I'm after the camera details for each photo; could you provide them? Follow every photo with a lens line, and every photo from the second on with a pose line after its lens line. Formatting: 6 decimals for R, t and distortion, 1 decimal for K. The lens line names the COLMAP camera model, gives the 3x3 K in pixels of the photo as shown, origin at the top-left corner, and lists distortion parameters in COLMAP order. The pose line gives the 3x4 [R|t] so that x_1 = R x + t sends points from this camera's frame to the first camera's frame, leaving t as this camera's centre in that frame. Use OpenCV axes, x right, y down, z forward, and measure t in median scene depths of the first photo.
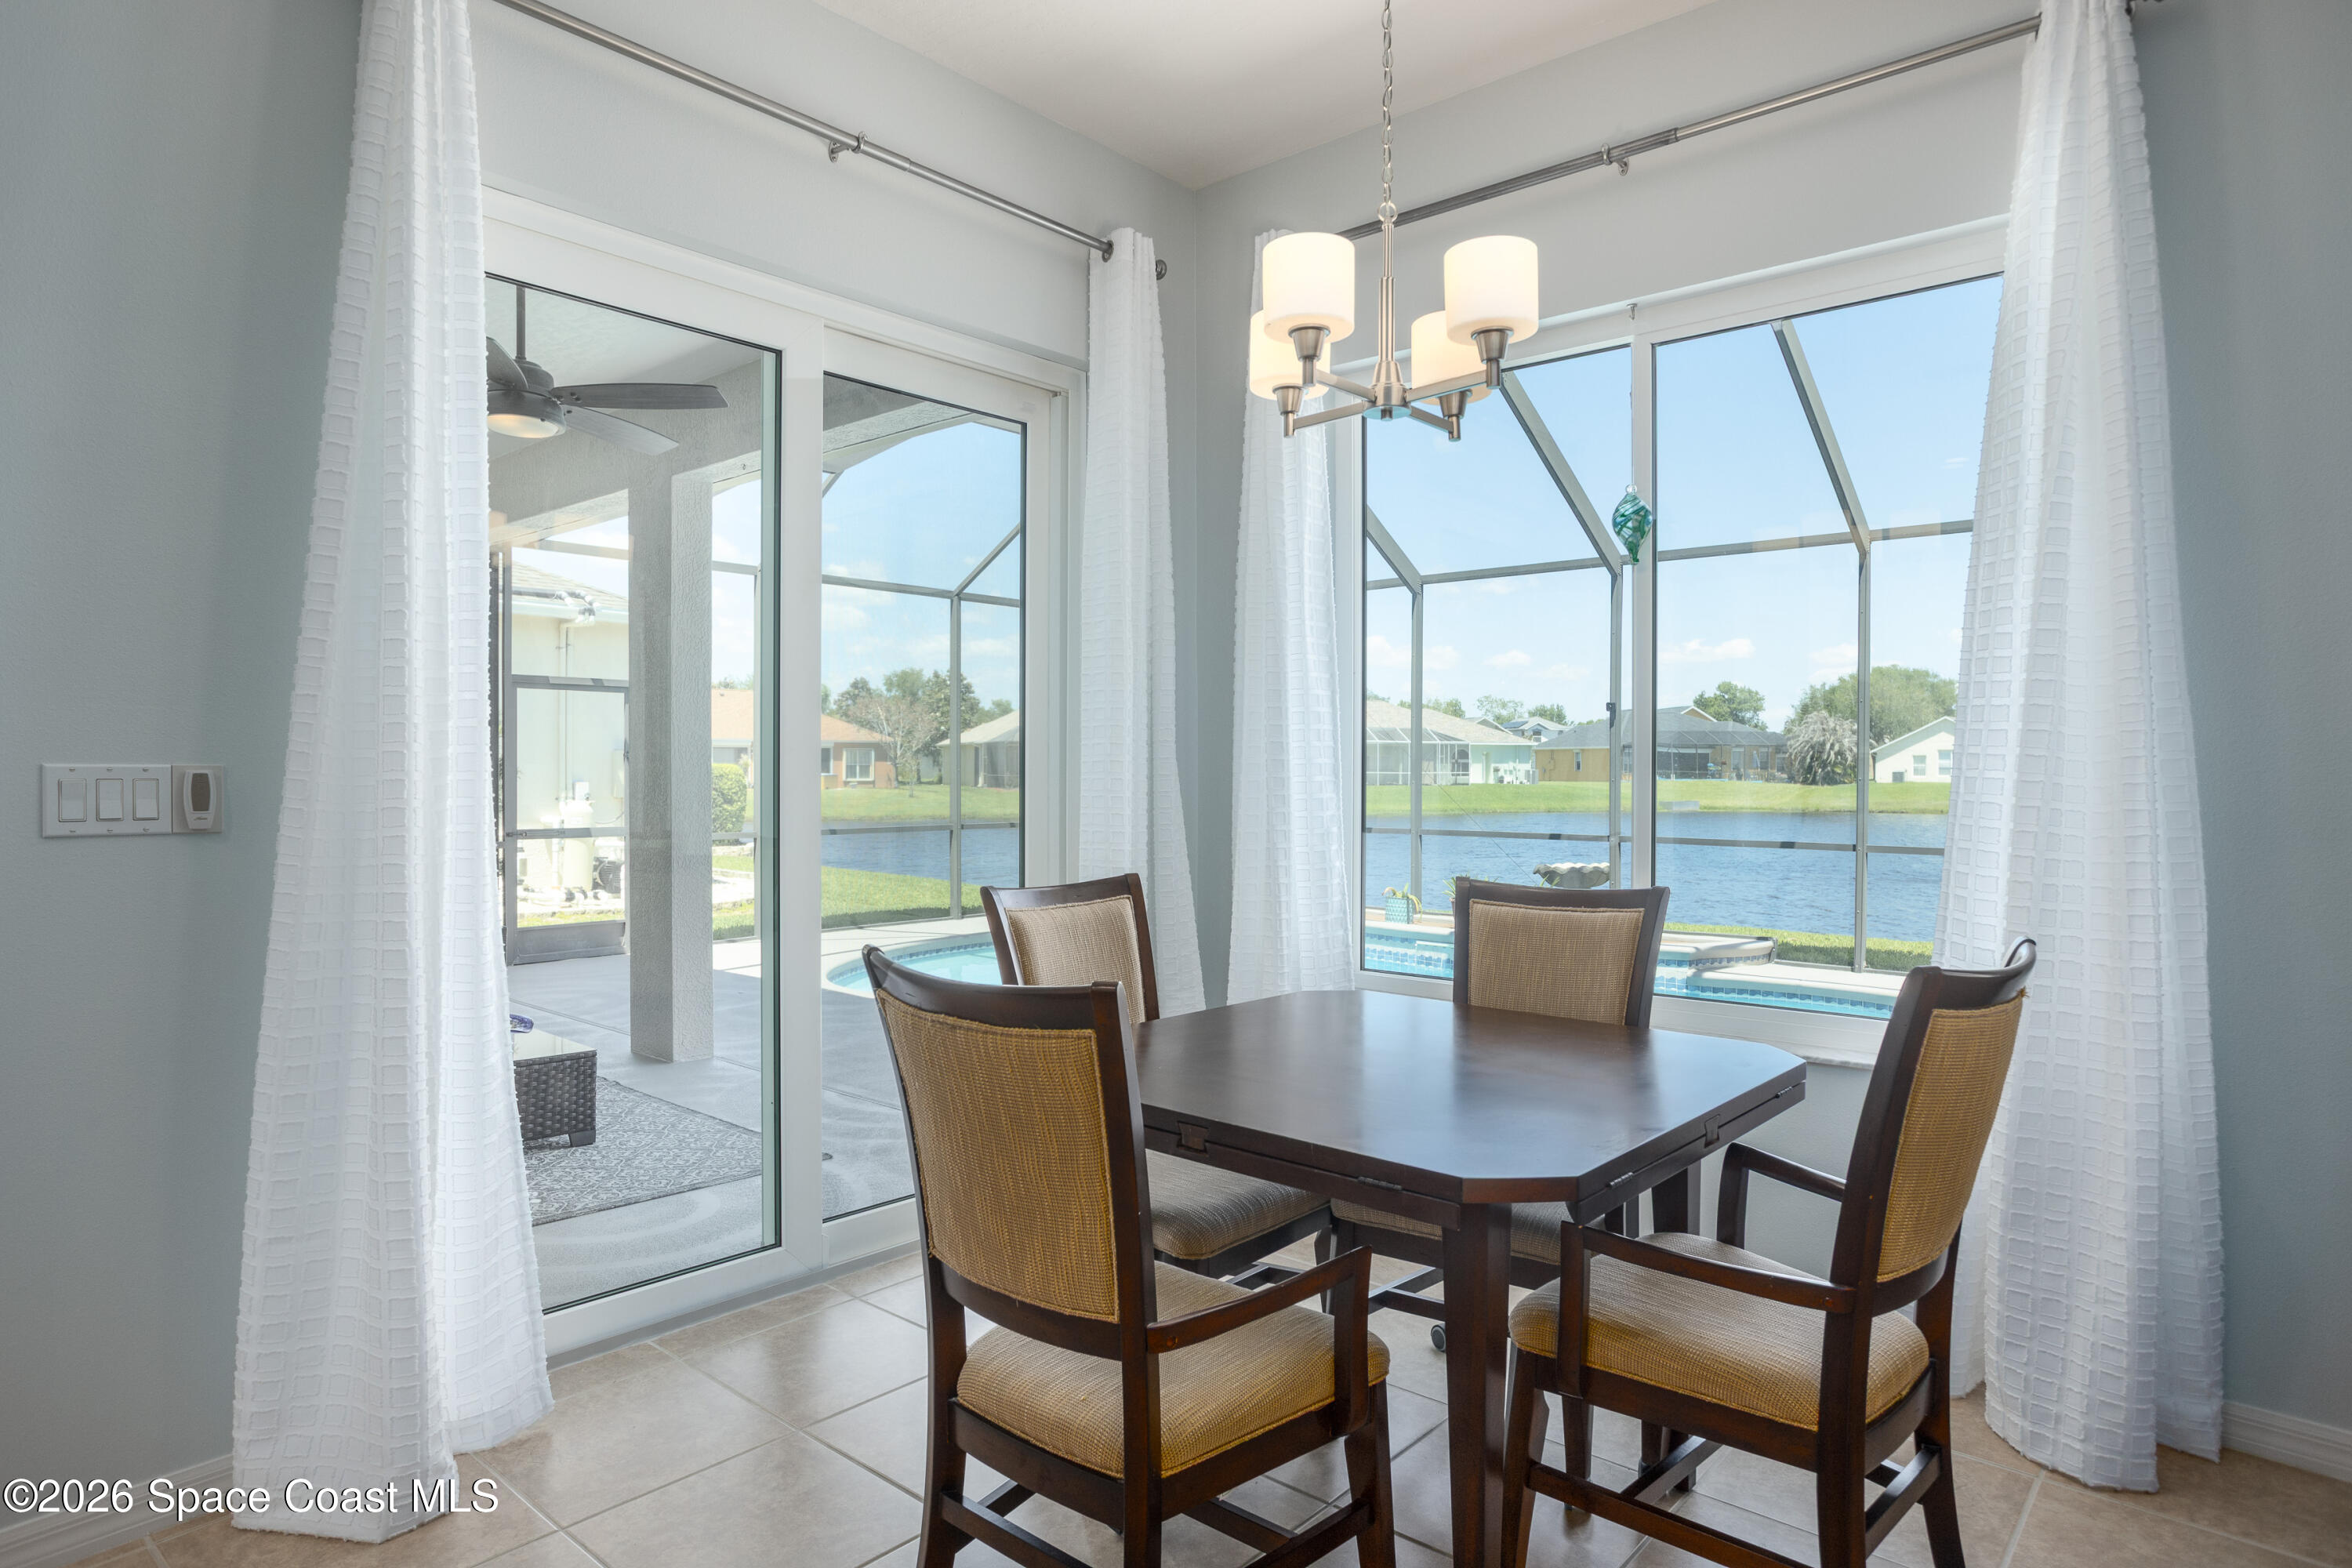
lens RADIAL K [[1337.3, 0, 1159.8], [0, 1337.3, 776.8], [0, 0, 1]] dist [-0.017645, 0.001061]
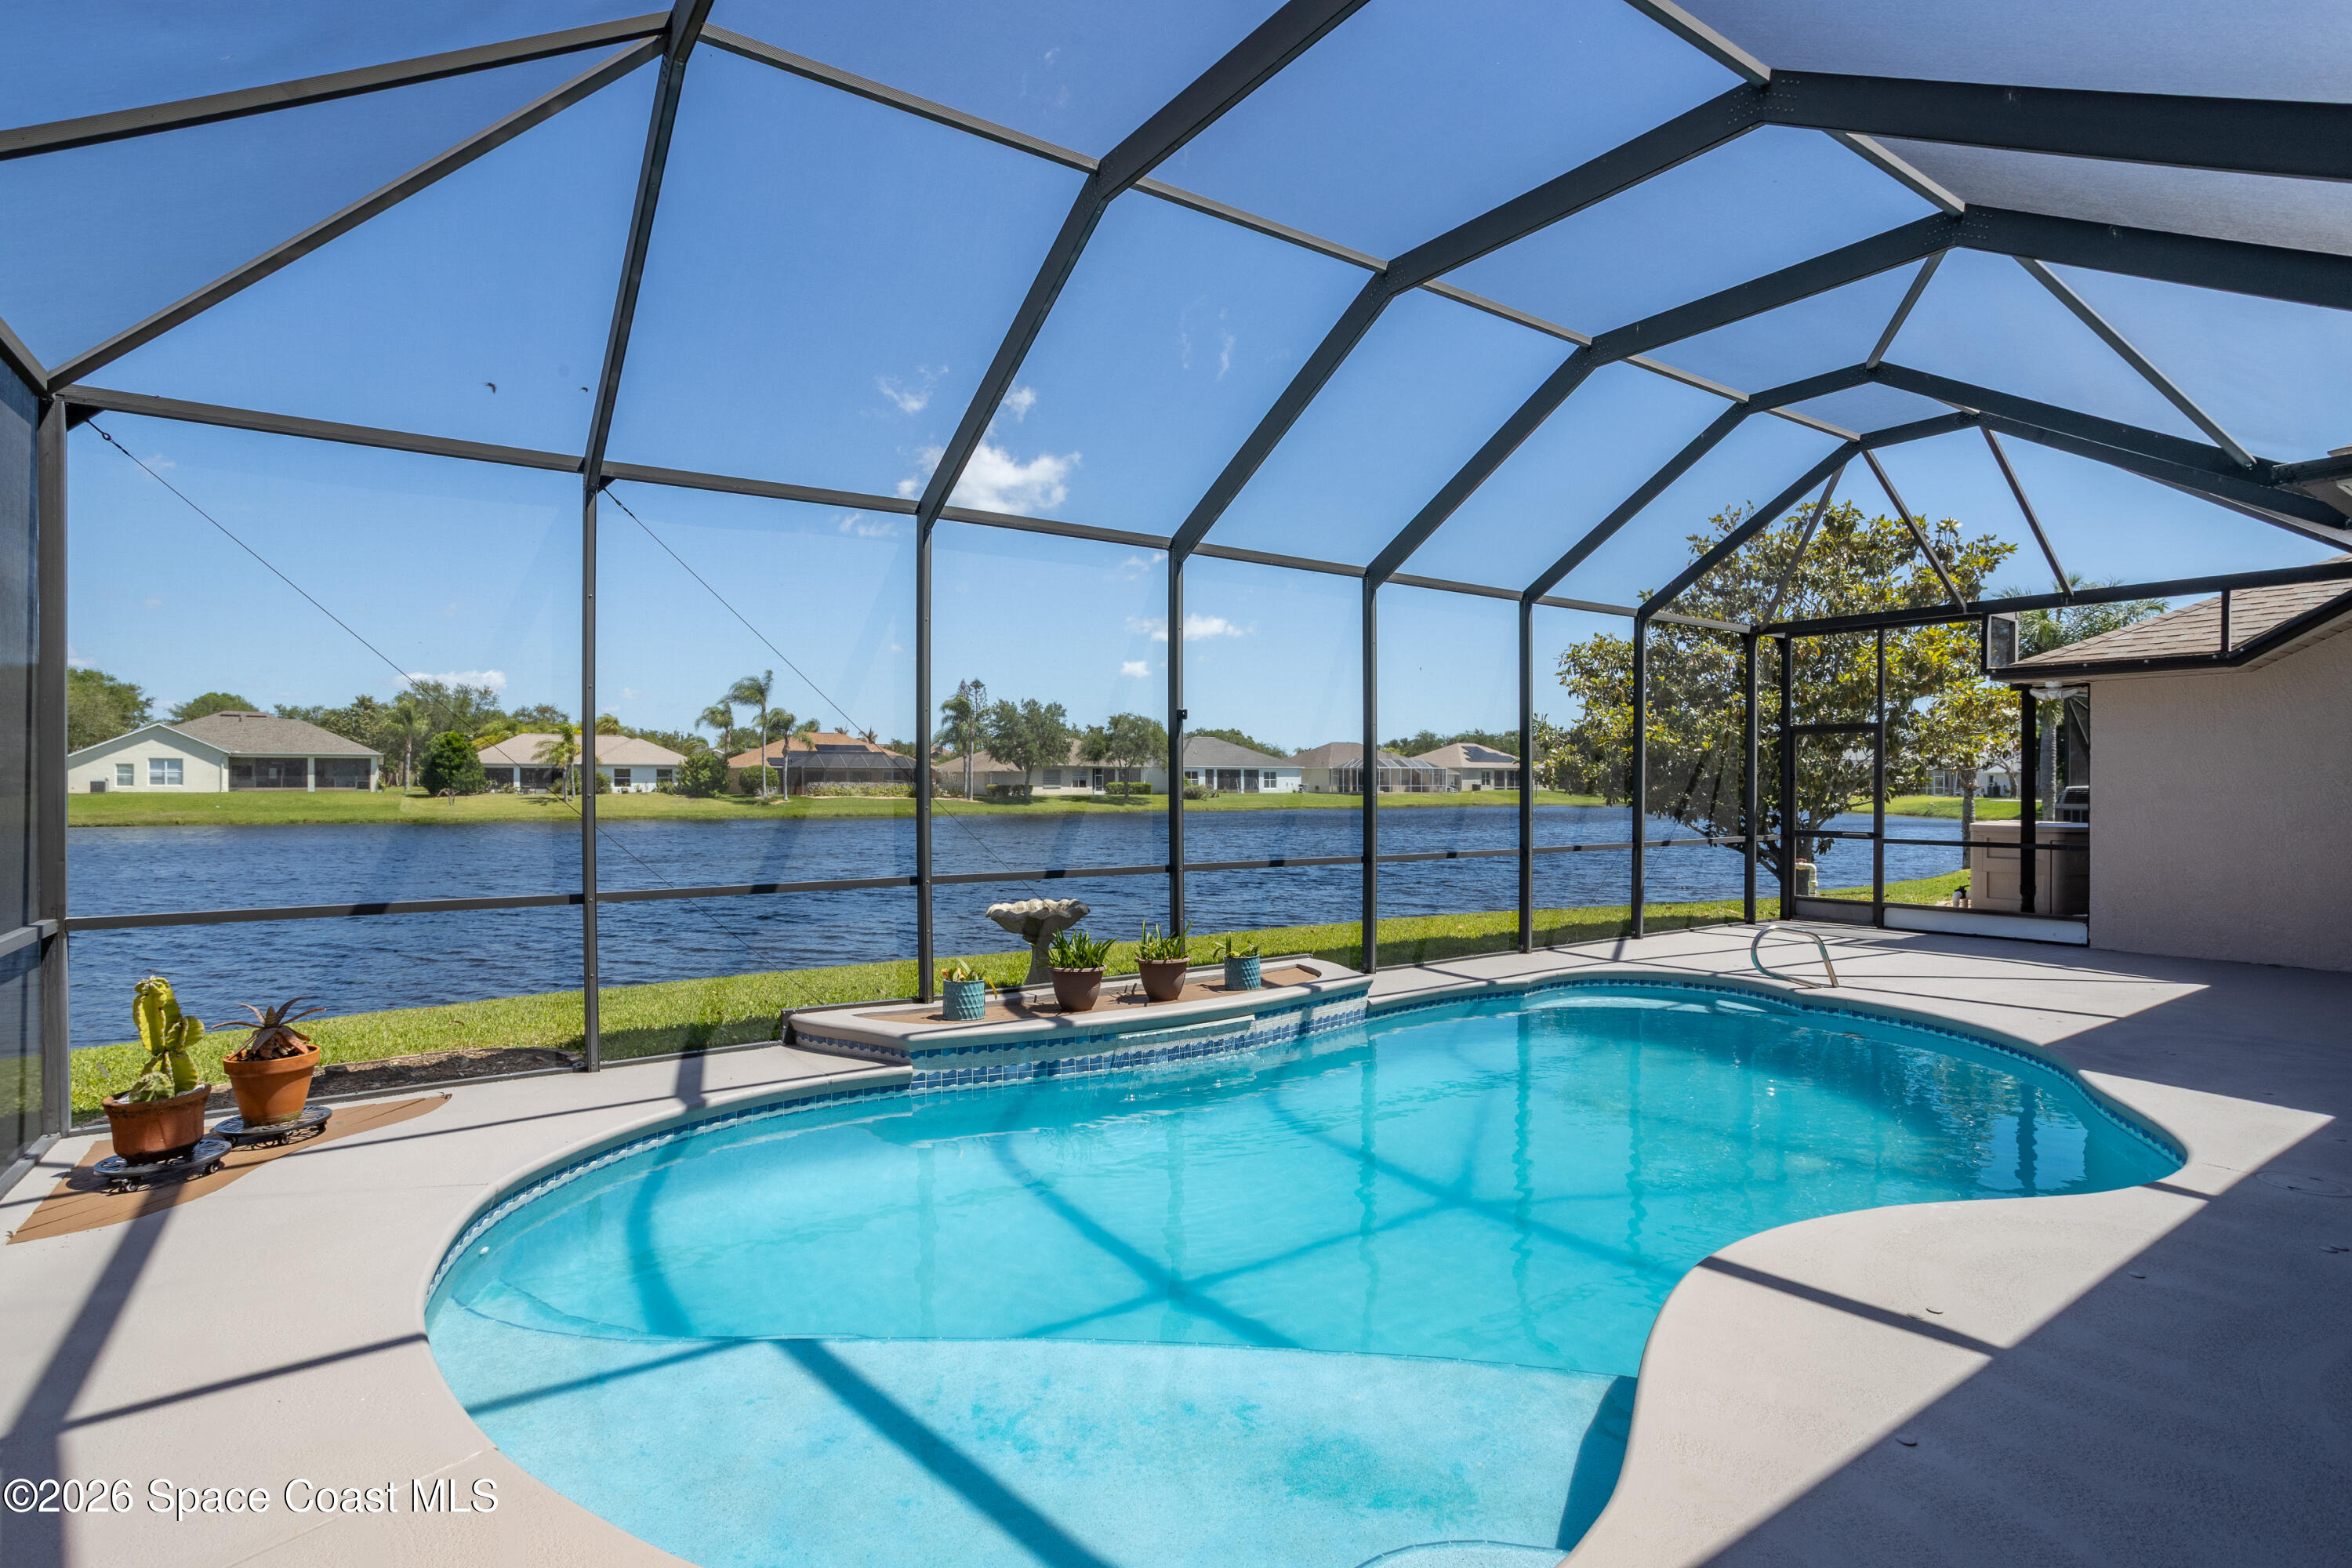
lens RADIAL K [[1175.5, 0, 1165.5], [0, 1175.5, 785.5], [0, 0, 1]] dist [-0.026705, 0.007308]
pose [[0.239036, -0.003723, 0.971004, -0.044890], [0.002983, 0.999991, 0.003099, -0.000890], [-0.971006, 0.002156, 0.239045, 0.091792]]
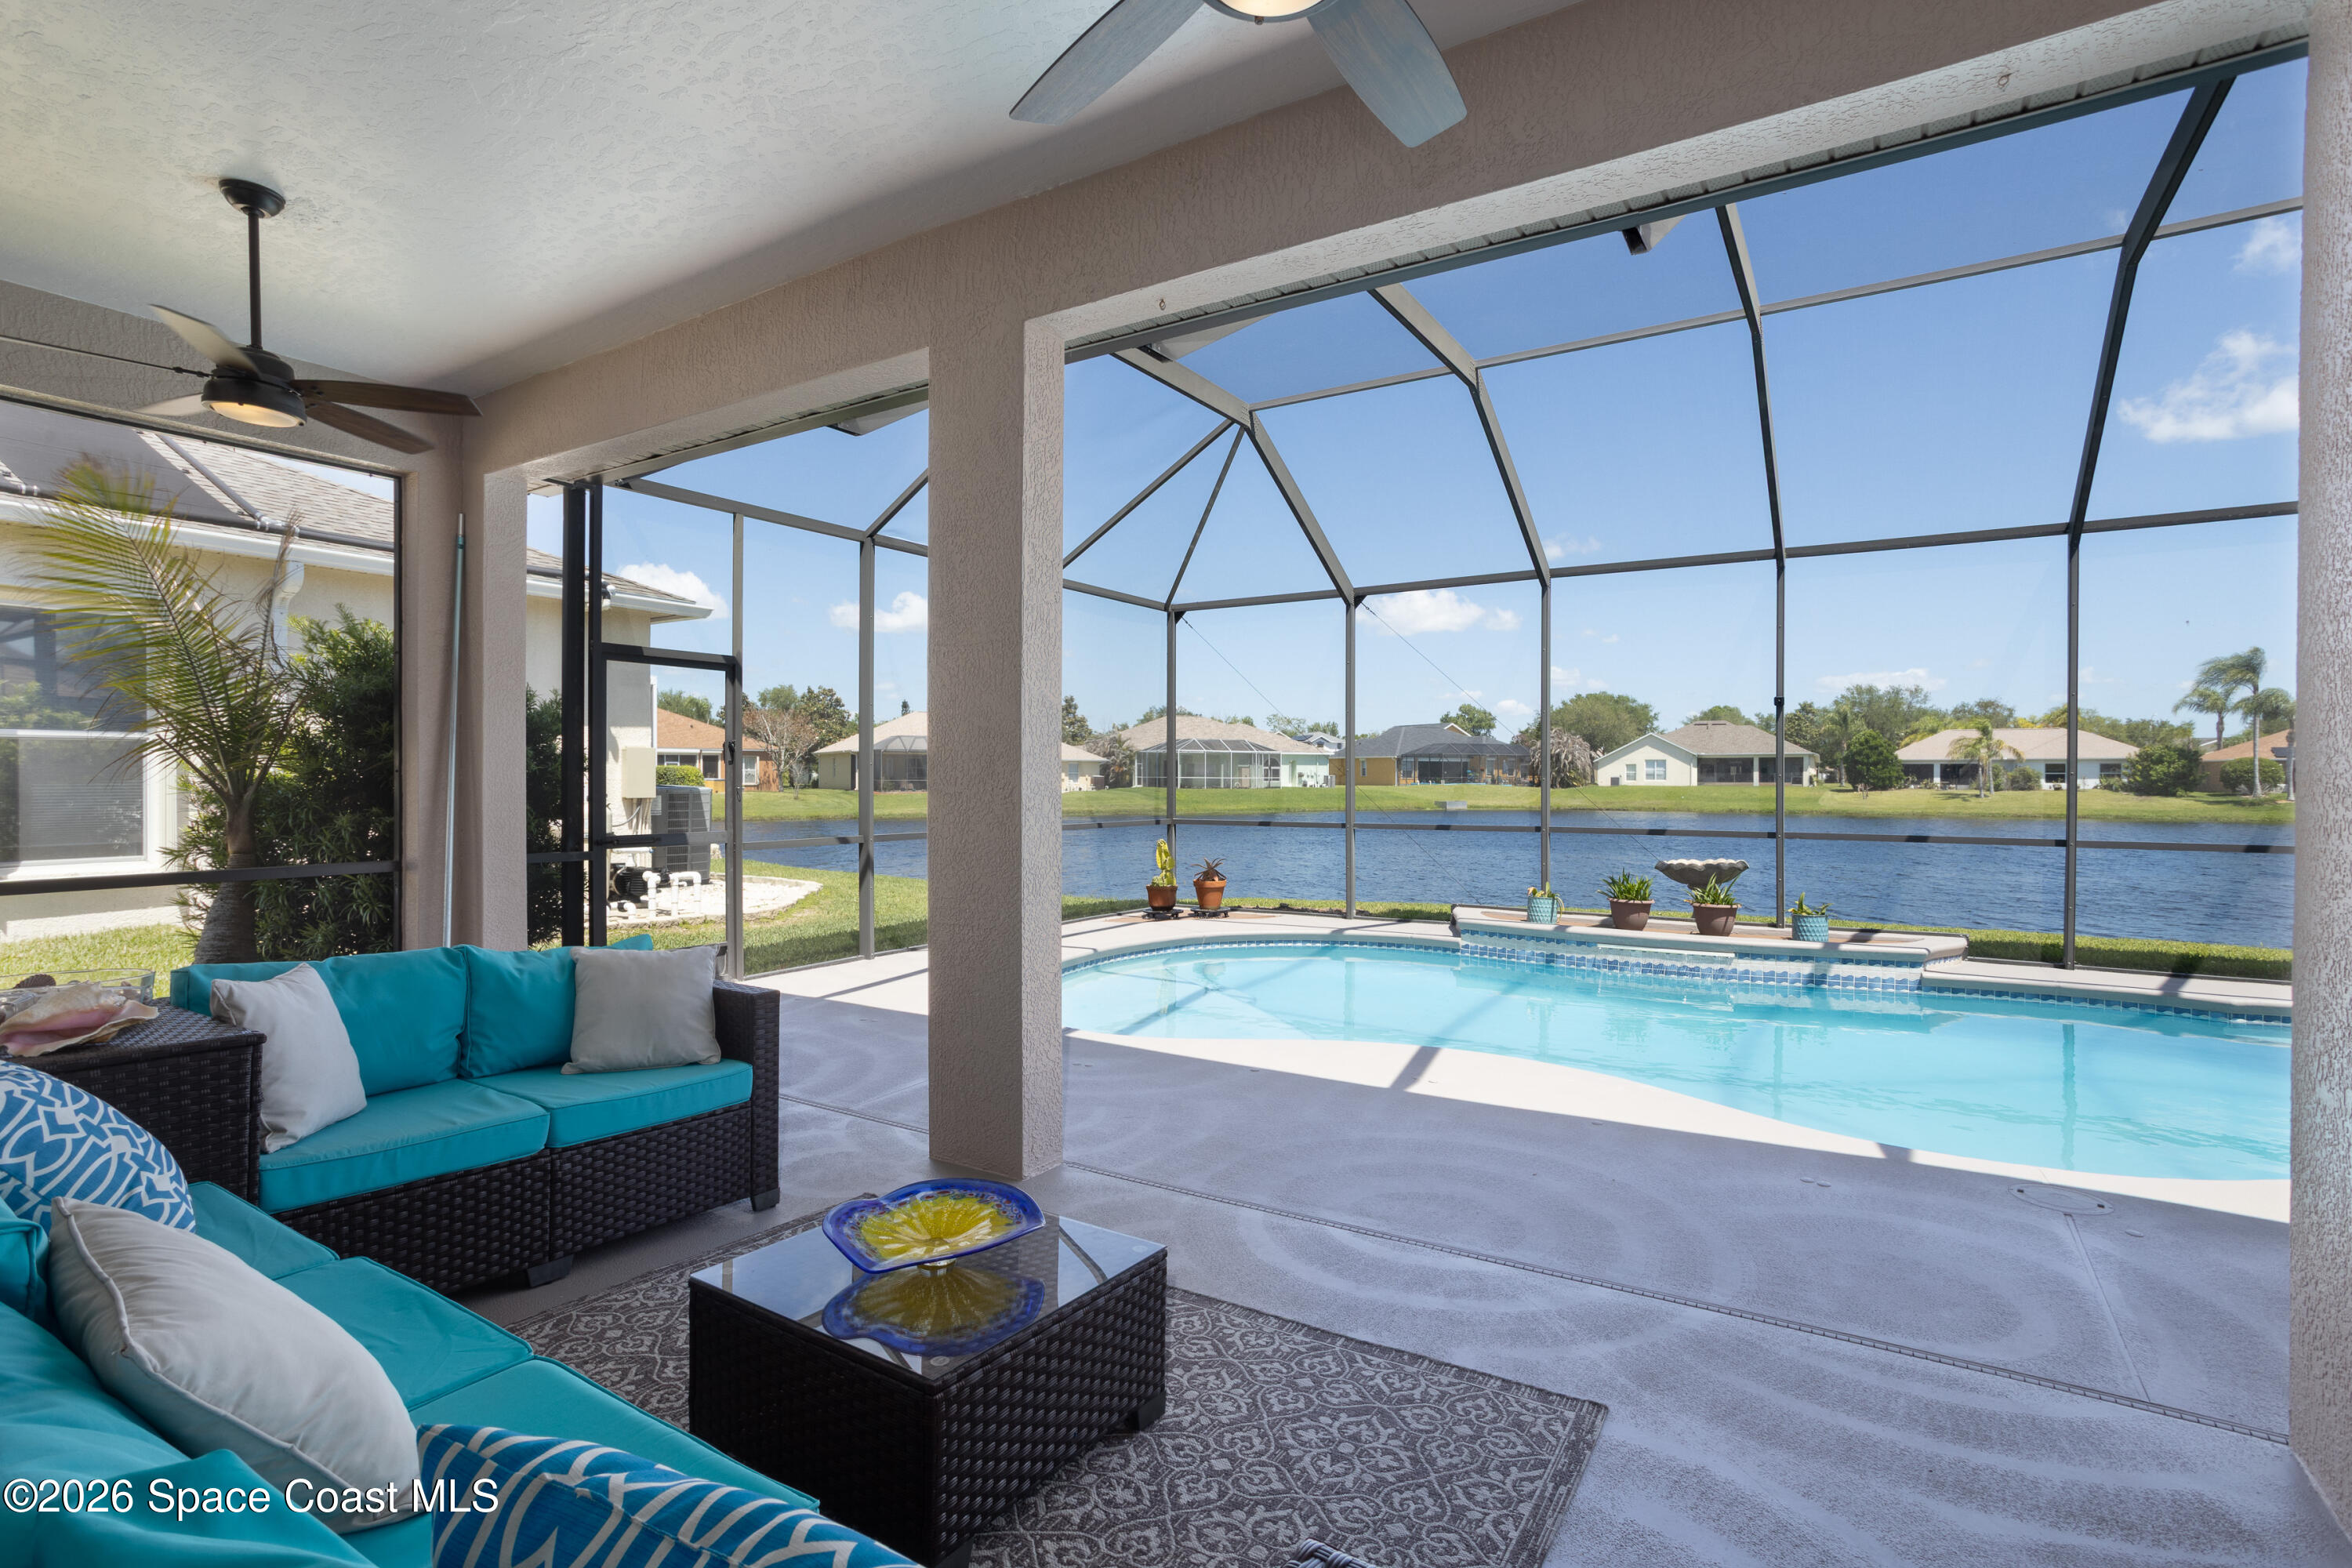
lens RADIAL K [[1119.3, 0, 1162.8], [0, 1119.3, 787.8], [0, 0, 1]] dist [-0.018713, 0.000784]
pose [[0.987471, -0.000786, 0.157797, -0.028516], [-0.000080, 0.999985, 0.005477, 0.000765], [-0.157799, -0.005421, 0.987456, 0.031277]]
